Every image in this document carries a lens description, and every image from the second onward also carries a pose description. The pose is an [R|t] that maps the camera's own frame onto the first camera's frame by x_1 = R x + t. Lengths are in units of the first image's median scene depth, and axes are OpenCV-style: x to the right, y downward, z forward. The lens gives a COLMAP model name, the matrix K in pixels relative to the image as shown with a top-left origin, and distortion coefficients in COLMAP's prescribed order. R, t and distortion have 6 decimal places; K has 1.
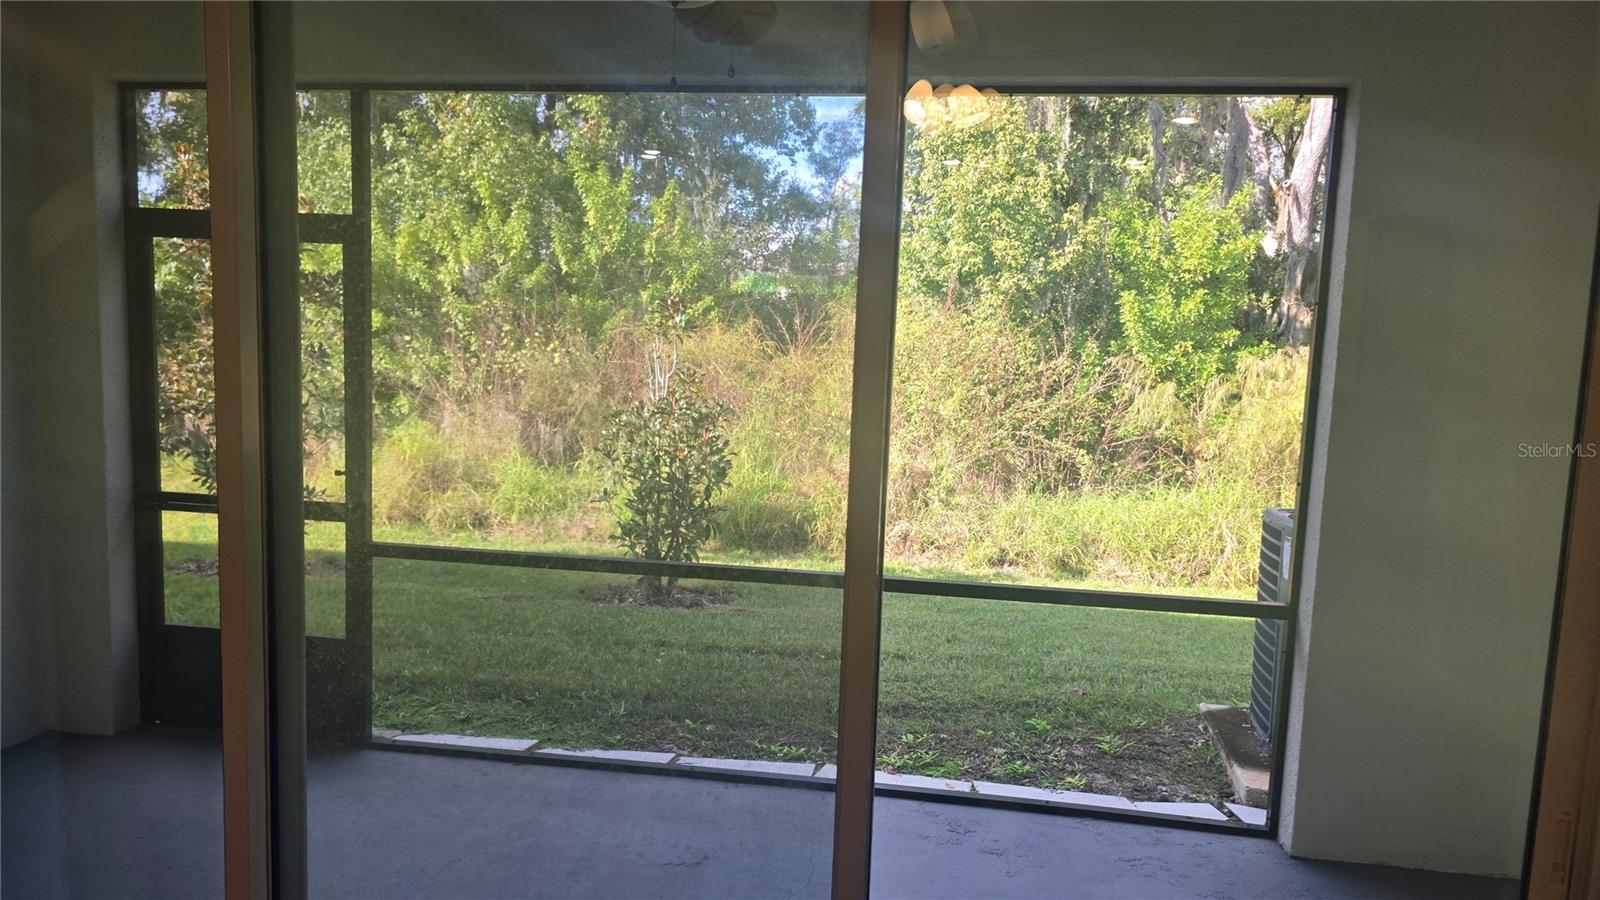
lens RADIAL K [[1036.0, 0, 798.3], [0, 1036.0, 455.0], [0, 0, 1]] dist [0.074590, -0.095072]
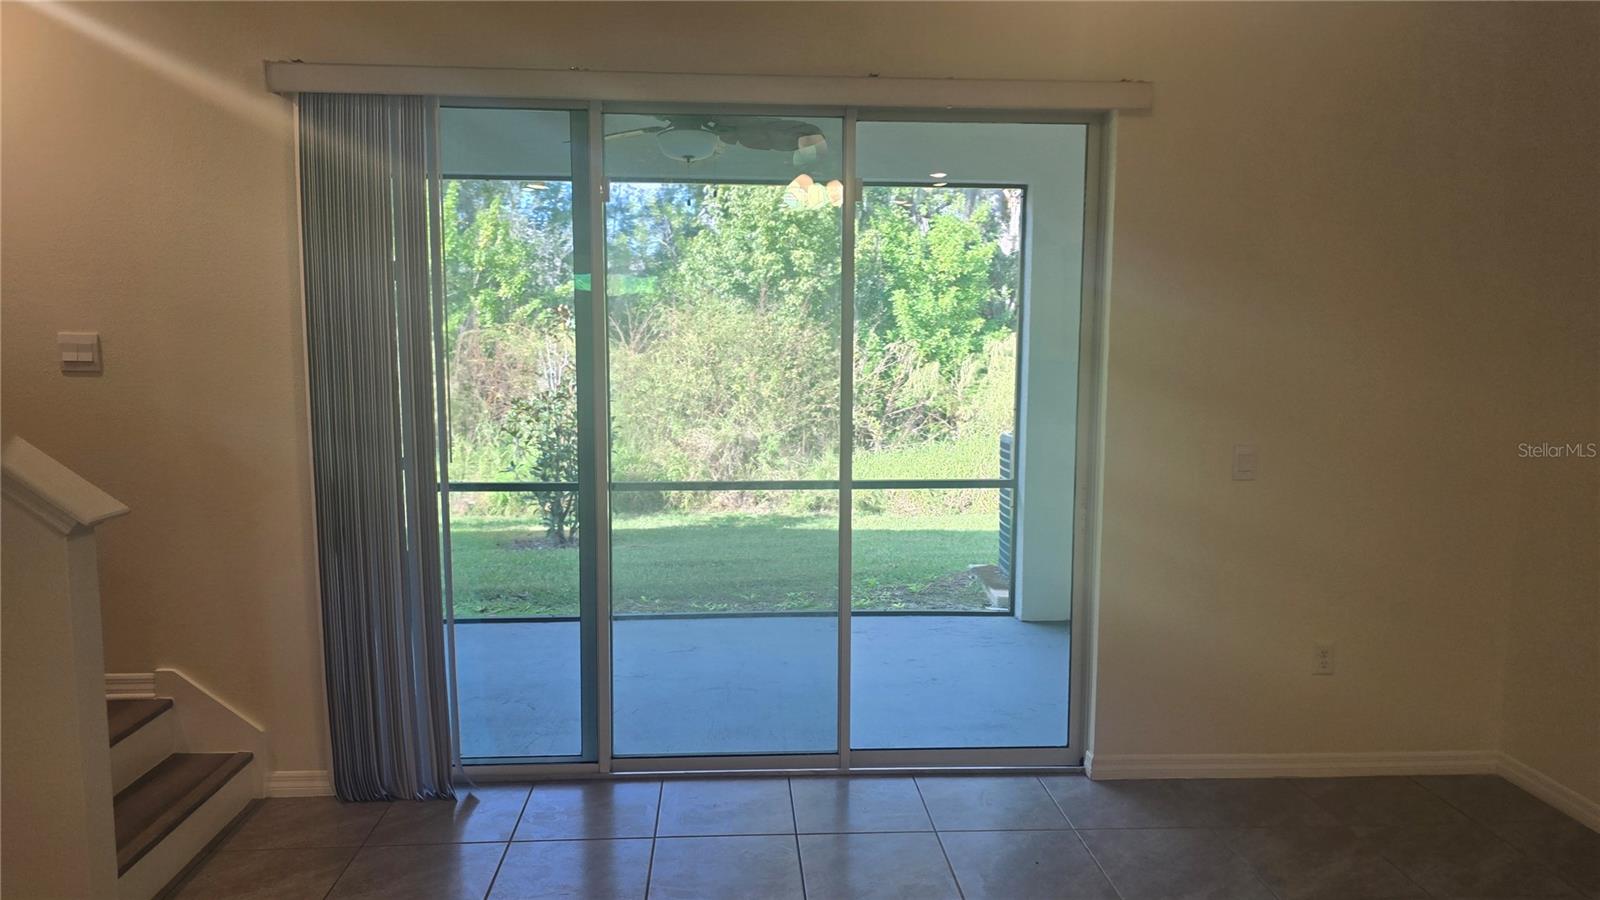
lens RADIAL K [[1059.4, 0, 787.6], [0, 1059.4, 451.3], [0, 0, 1]] dist [0.100233, -0.142976]
pose [[0.977402, -0.054469, 0.204251, -0.082117], [0.054568, 0.998497, 0.005156, 0.021034], [-0.204225, 0.006106, 0.978905, -0.209529]]
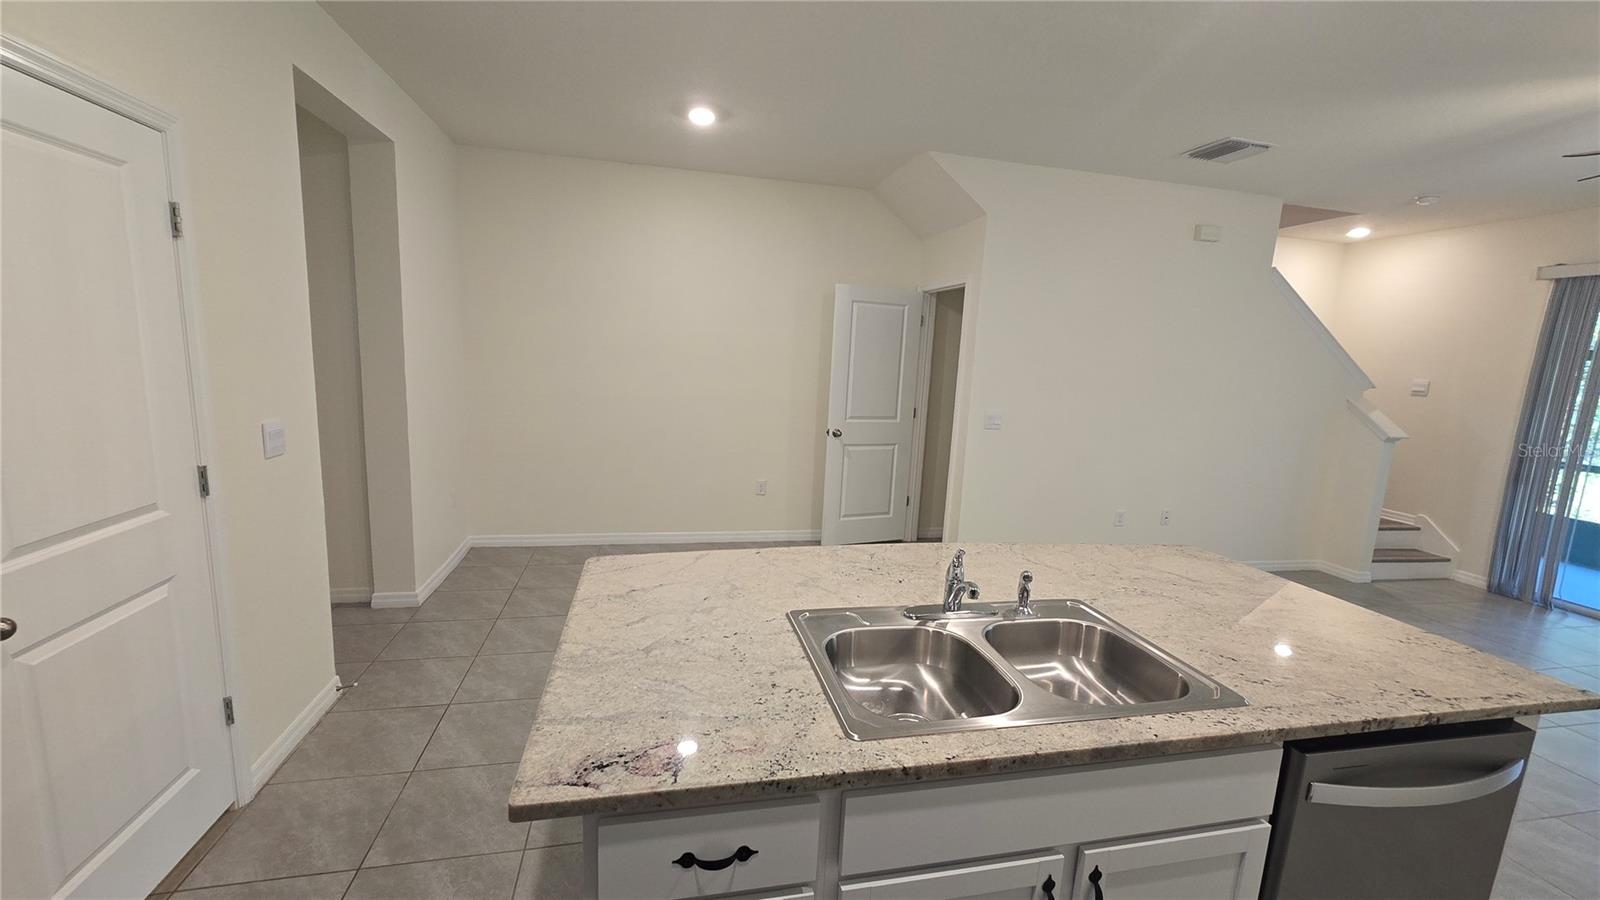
lens RADIAL K [[656.3, 0, 800.0], [0, 656.3, 450.0], [0, 0, 1]] dist [-0.000108, 0.000198]
pose [[0.378518, 0.129341, -0.916512, 0.068677], [-0.155558, 0.984994, 0.074760, 0.066100], [0.912428, 0.114273, 0.392958, -0.481182]]
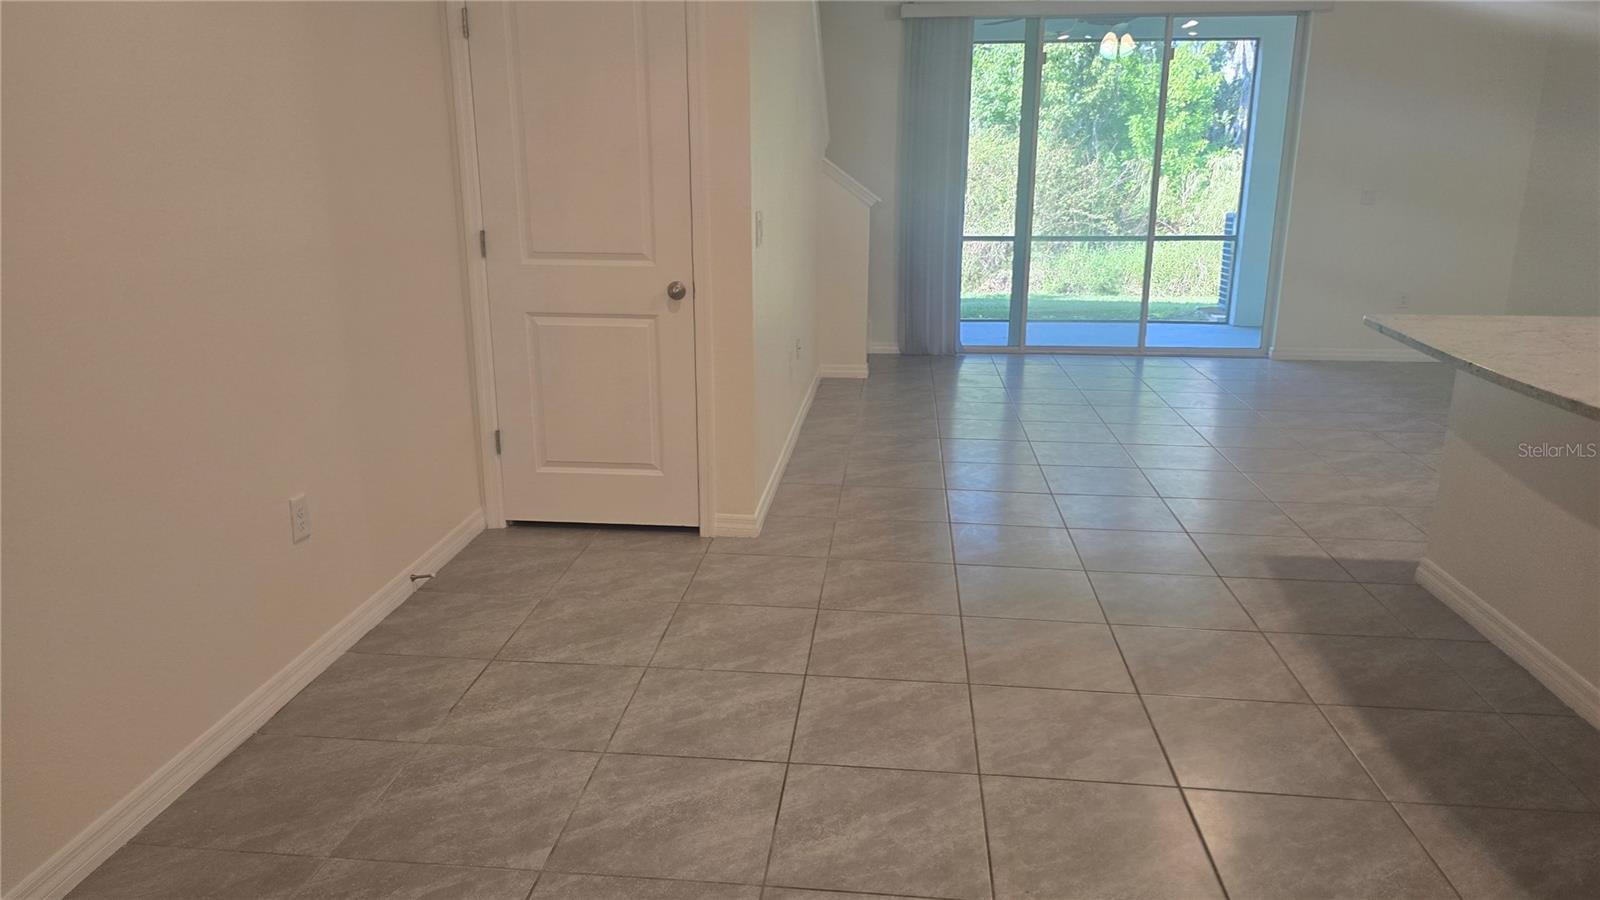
lens RADIAL K [[1083.6, 0, 800.0], [0, 1083.6, 450.0], [0, 0, 1]] dist [0.108493, -0.118205]
pose [[0.997466, -0.047068, 0.053350, -0.266143], [0.039458, 0.989968, 0.135670, 0.083072], [-0.059201, -0.133221, 0.989317, -0.584316]]
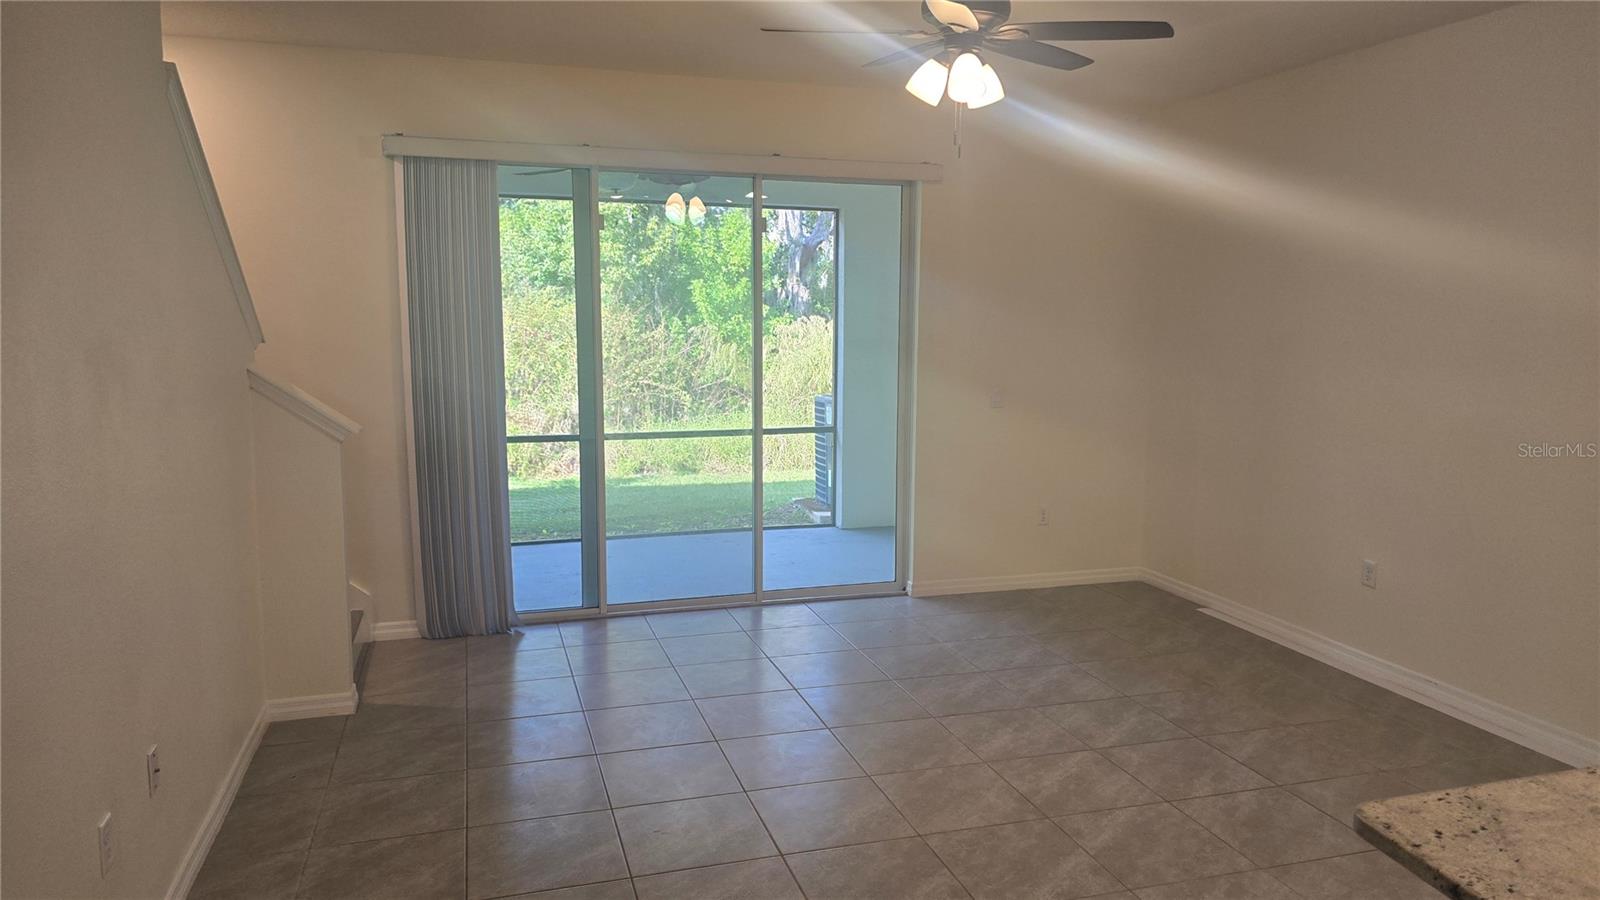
lens RADIAL K [[1075.4, 0, 810.6], [0, 1075.4, 448.7], [0, 0, 1]] dist [0.061001, -0.000553]
pose [[0.893260, -0.085688, 0.441299, -0.207129], [0.079770, 0.996300, 0.031986, 0.035509], [-0.442407, 0.006630, 0.896790, -0.366581]]
